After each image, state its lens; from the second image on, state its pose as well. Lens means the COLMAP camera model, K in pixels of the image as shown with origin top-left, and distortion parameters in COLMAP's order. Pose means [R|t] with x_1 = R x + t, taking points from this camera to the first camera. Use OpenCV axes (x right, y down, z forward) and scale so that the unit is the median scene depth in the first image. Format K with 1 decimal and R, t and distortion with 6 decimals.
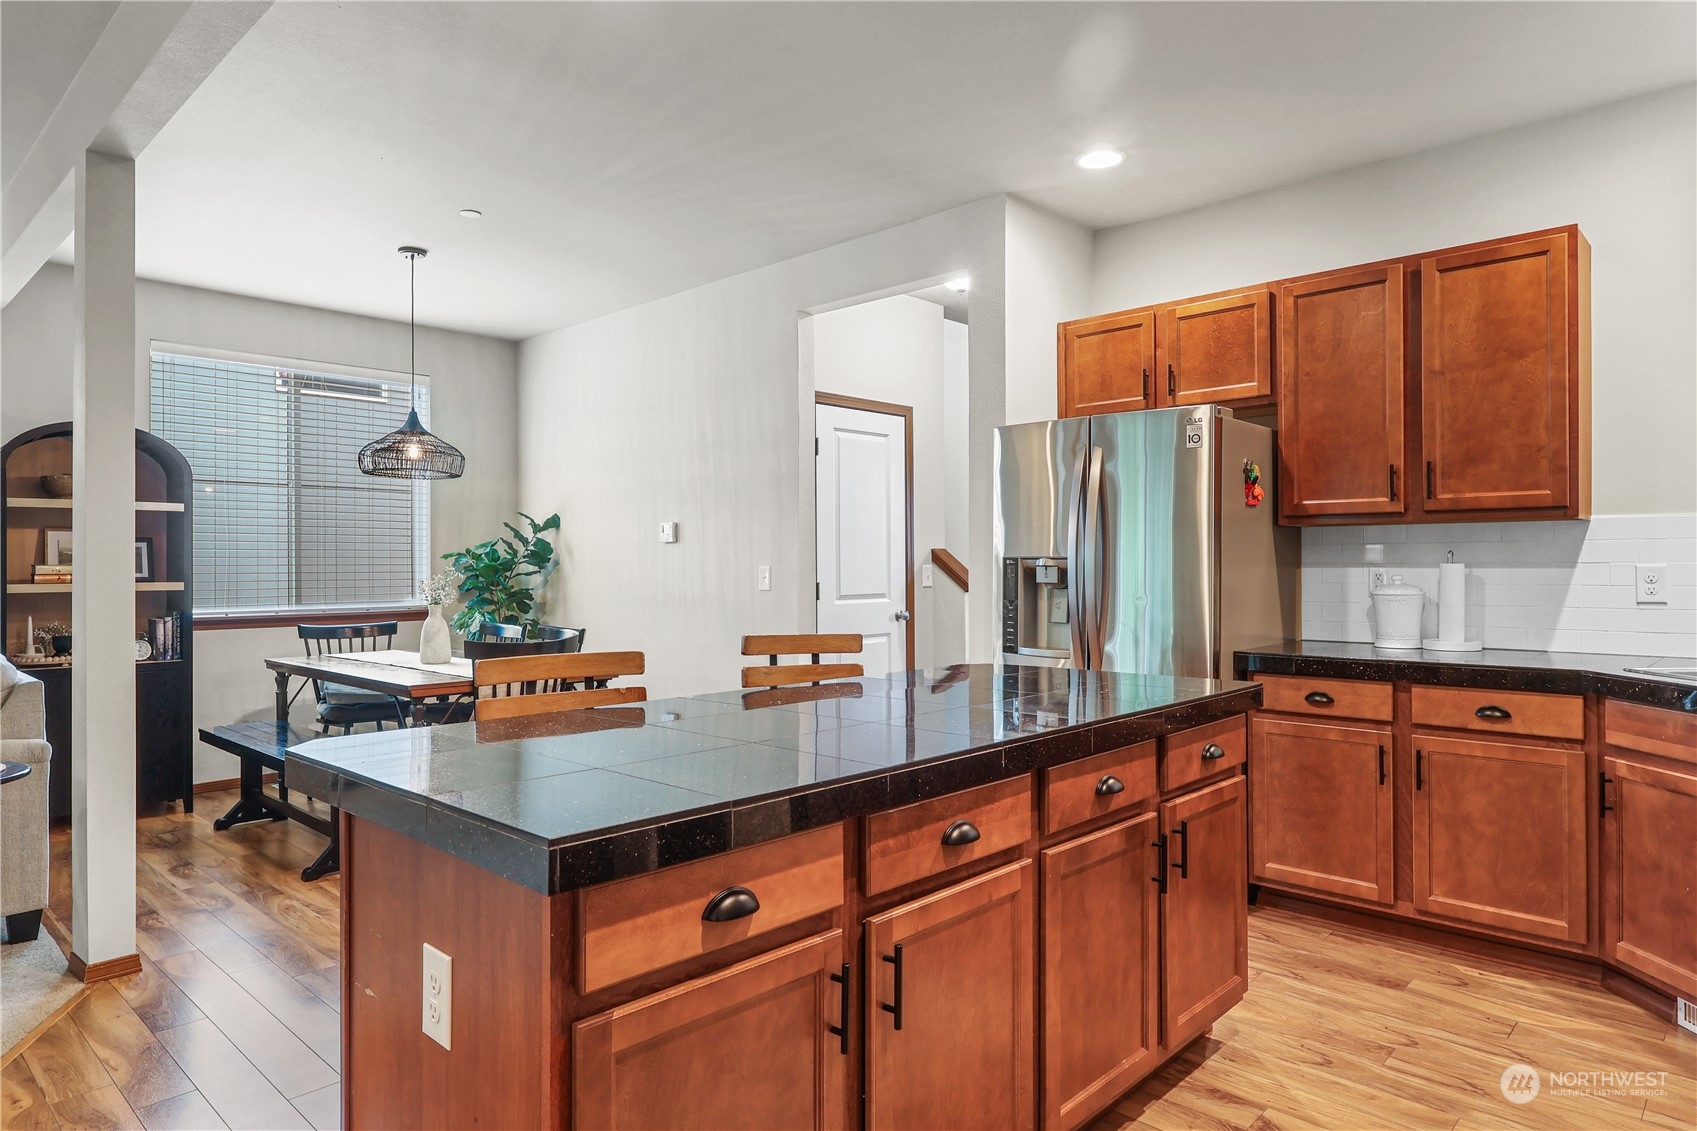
lens RADIAL K [[1004.2, 0, 849.5], [0, 1004.2, 561.6], [0, 0, 1]] dist [0.001739, 0.000250]
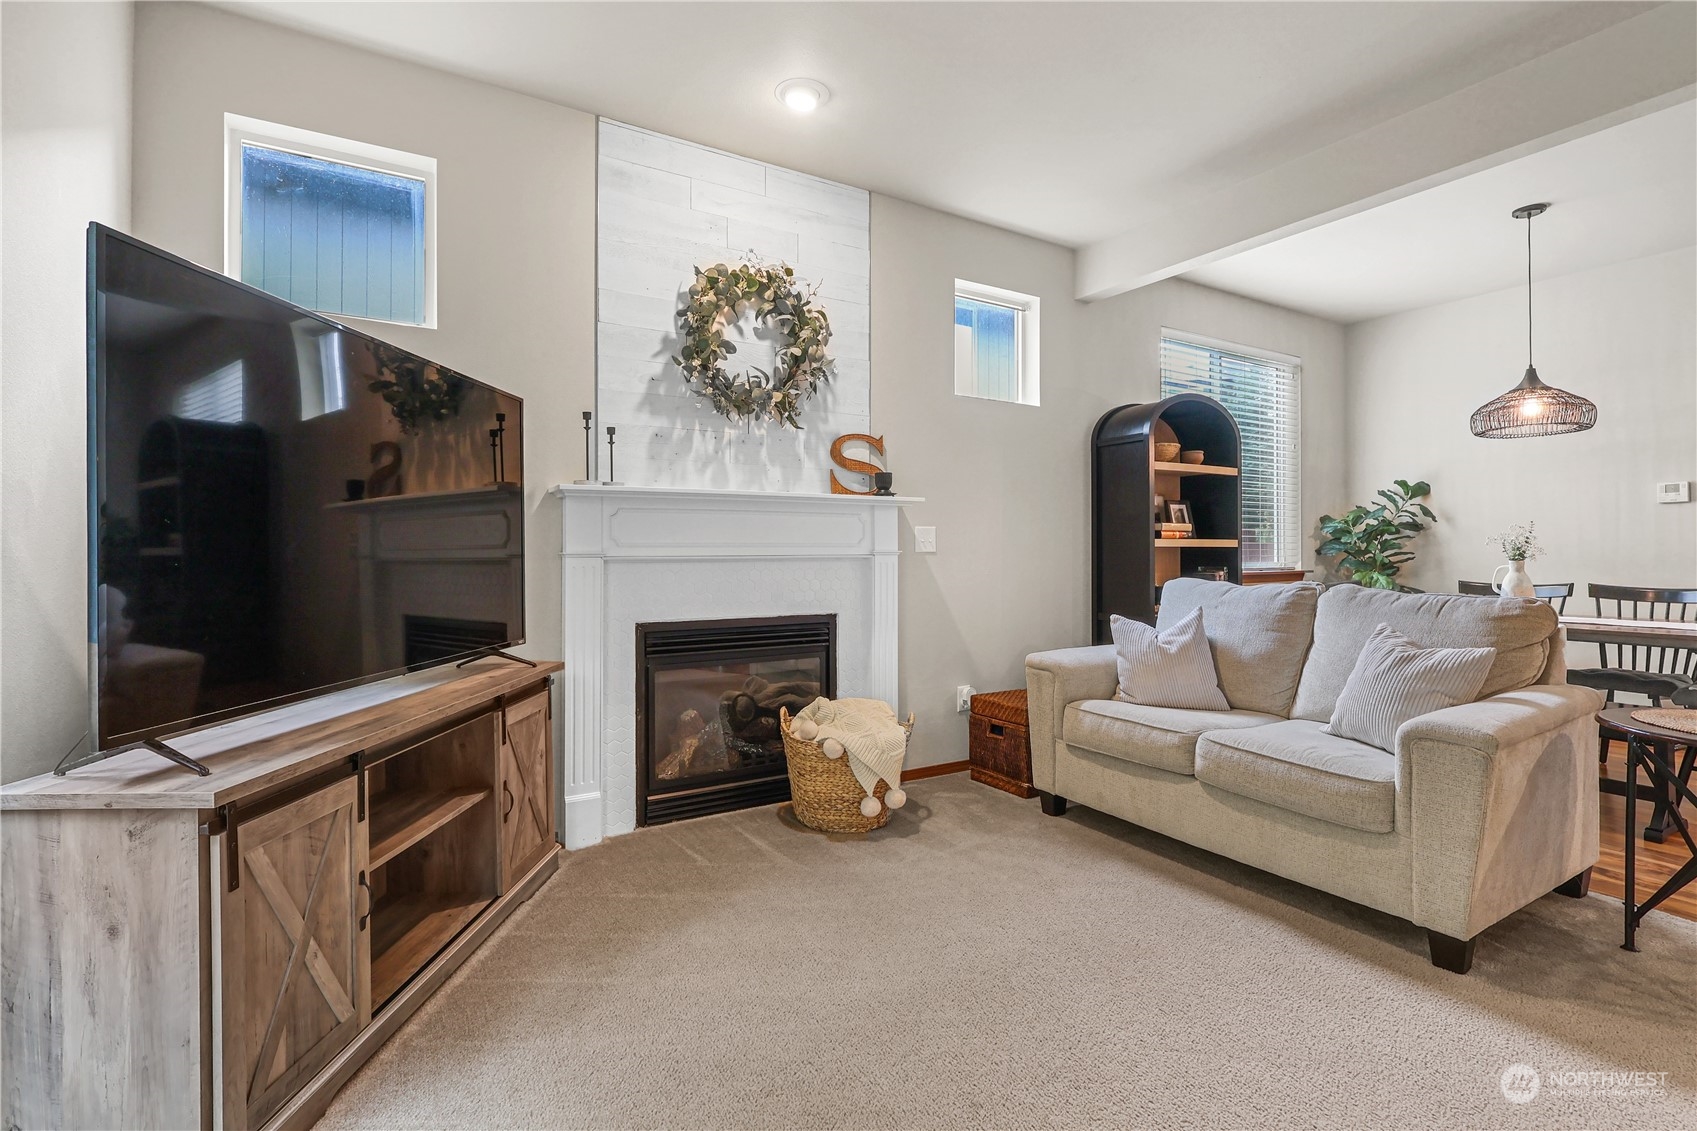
lens RADIAL K [[795.6, 0, 843.6], [0, 795.6, 554.9], [0, 0, 1]] dist [-0.002819, 0.002445]
pose [[0.966215, 0.003825, -0.257709, -1.223168], [-0.002468, 0.999981, 0.005588, 0.047298], [0.257726, -0.004764, 0.966206, 0.082916]]
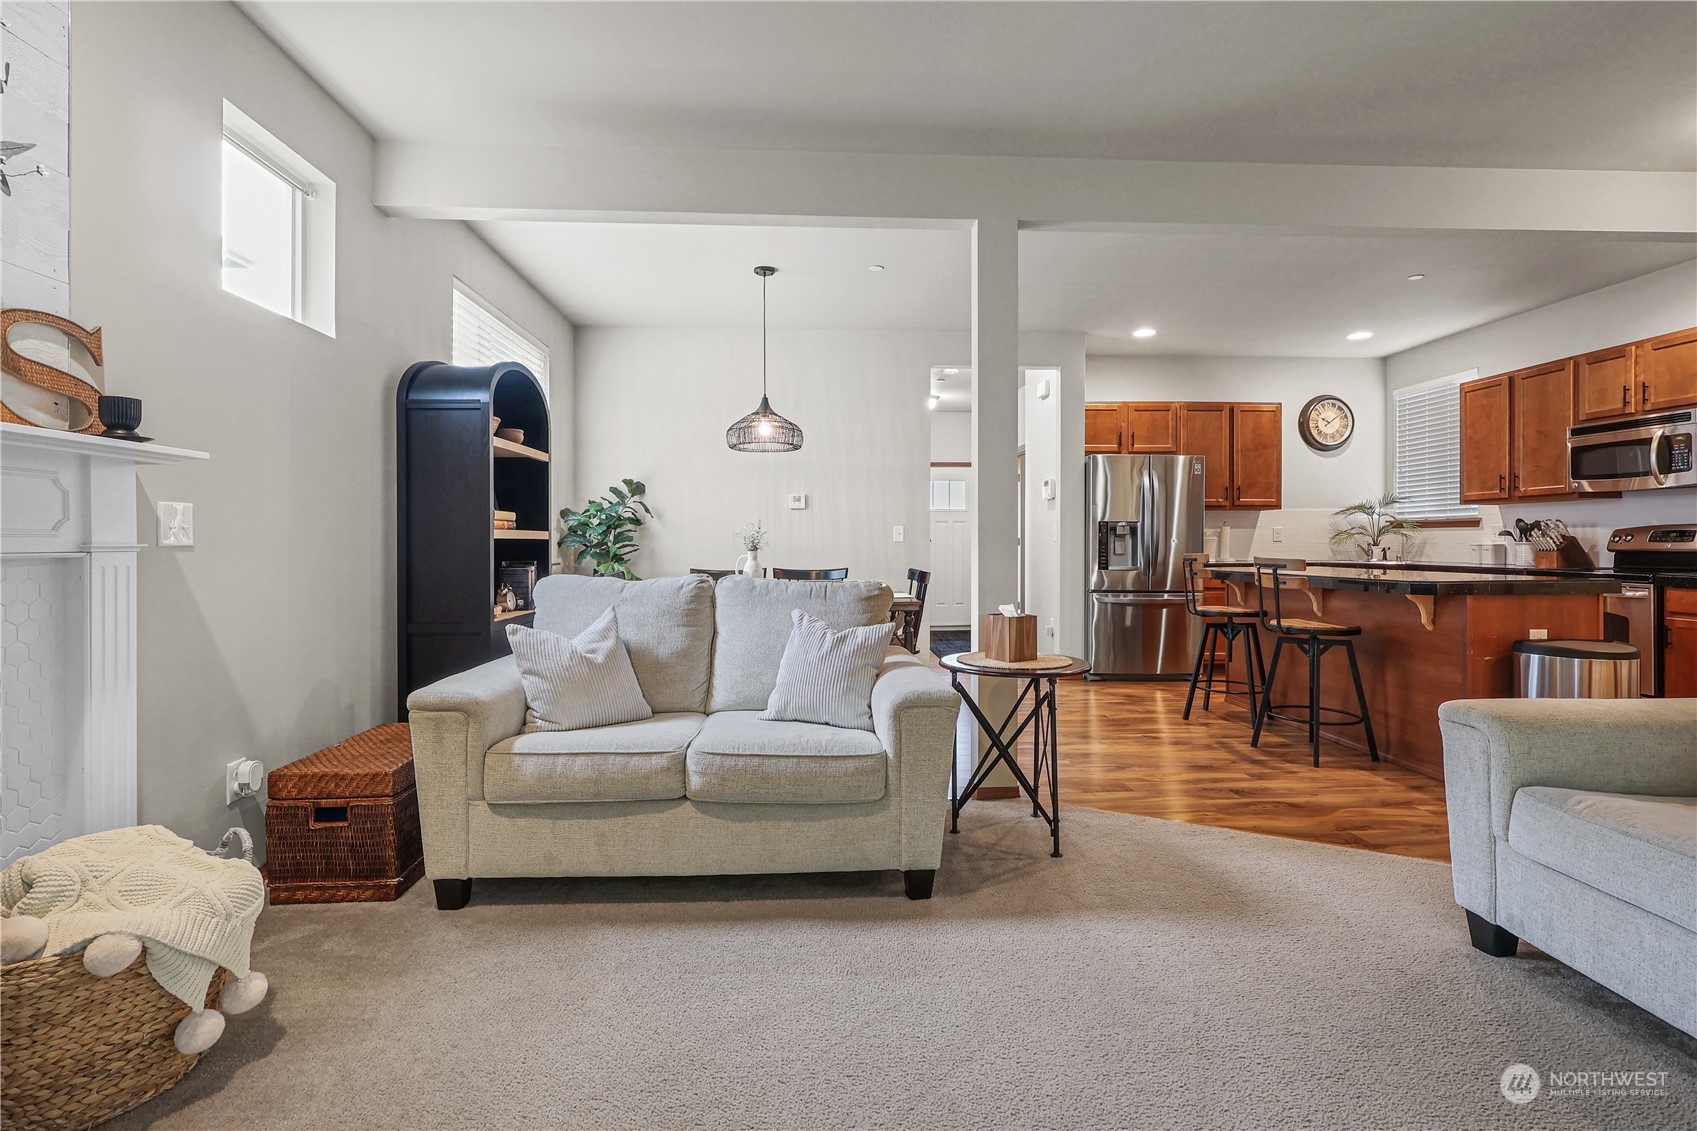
lens RADIAL K [[795.6, 0, 845.3], [0, 795.6, 550.5], [0, 0, 1]] dist [-0.002819, 0.002445]
pose [[0.680122, -0.004683, 0.733084, -1.500183], [-0.001548, 0.999968, 0.007824, 0.047087], [-0.733097, -0.006456, 0.680093, 0.349528]]
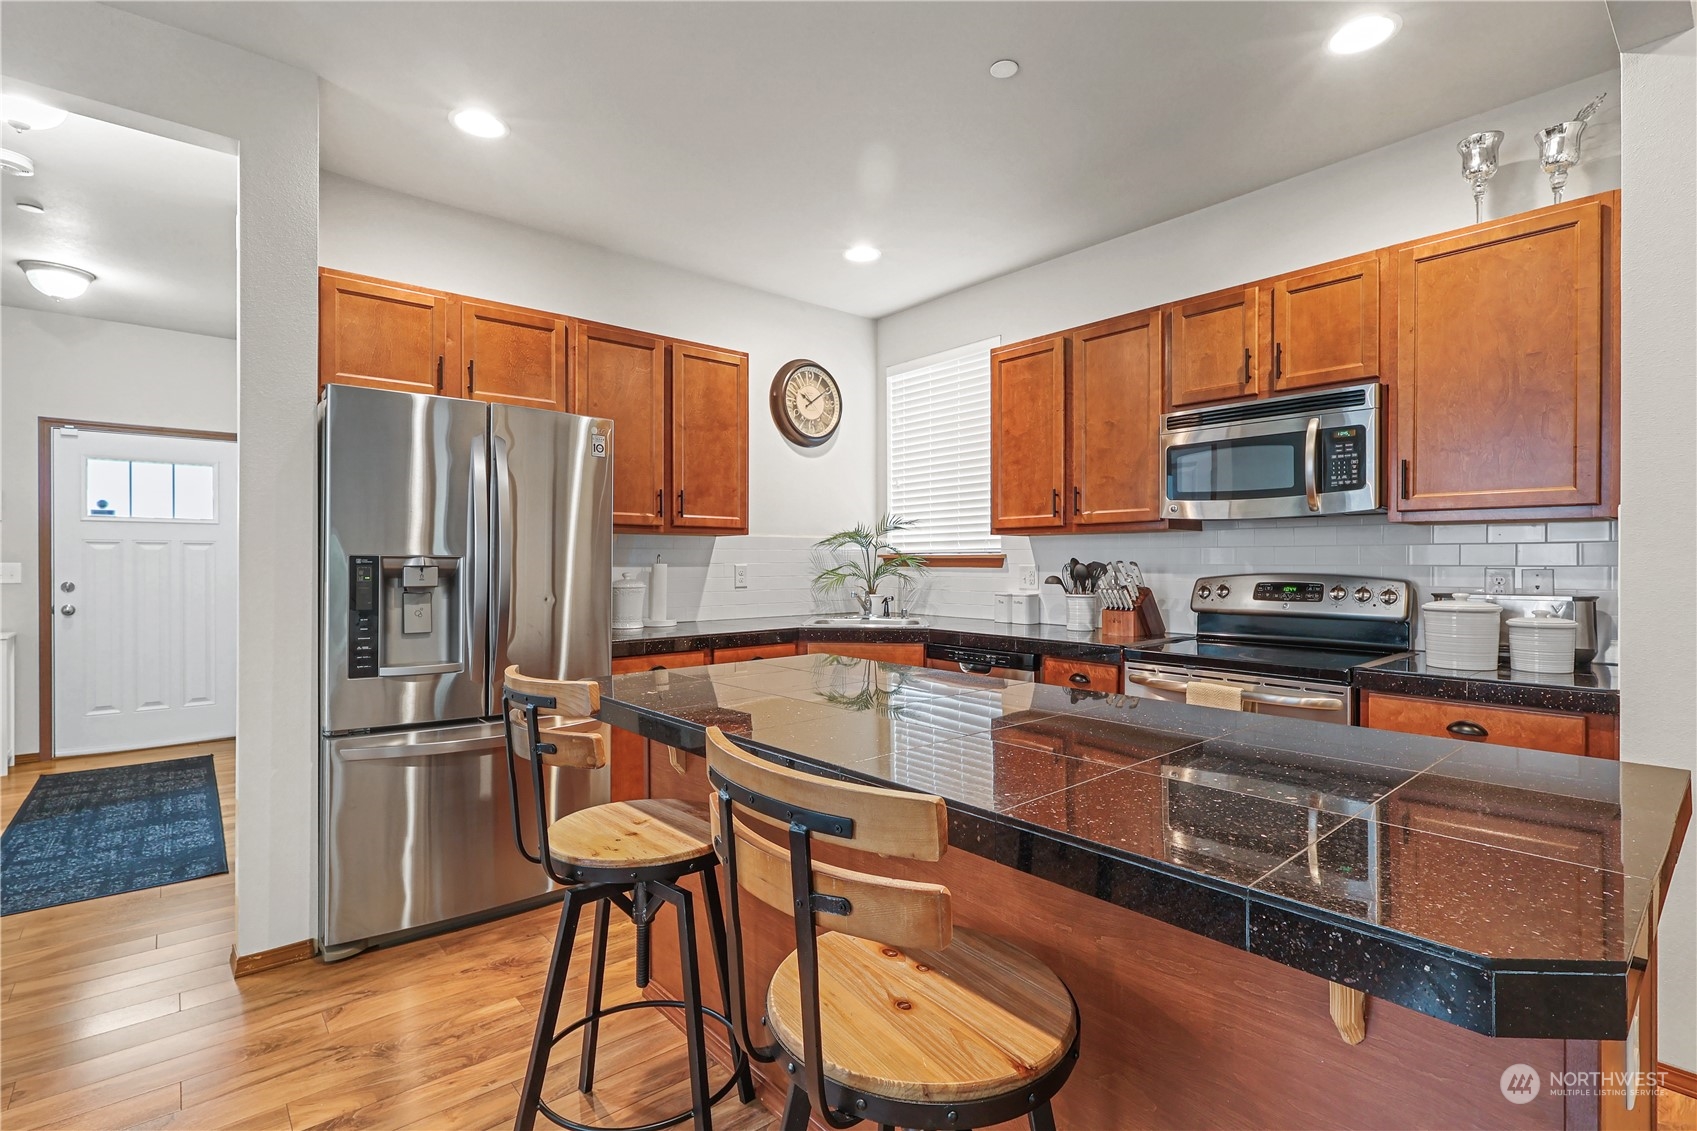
lens RADIAL K [[795.6, 0, 842.3], [0, 795.6, 566.2], [0, 0, 1]] dist [-0.002819, 0.002445]
pose [[0.103688, -0.001698, 0.994608, -0.473599], [-0.002471, 0.999995, 0.001965, 0.002312], [-0.994607, -0.002661, 0.103684, 0.637572]]
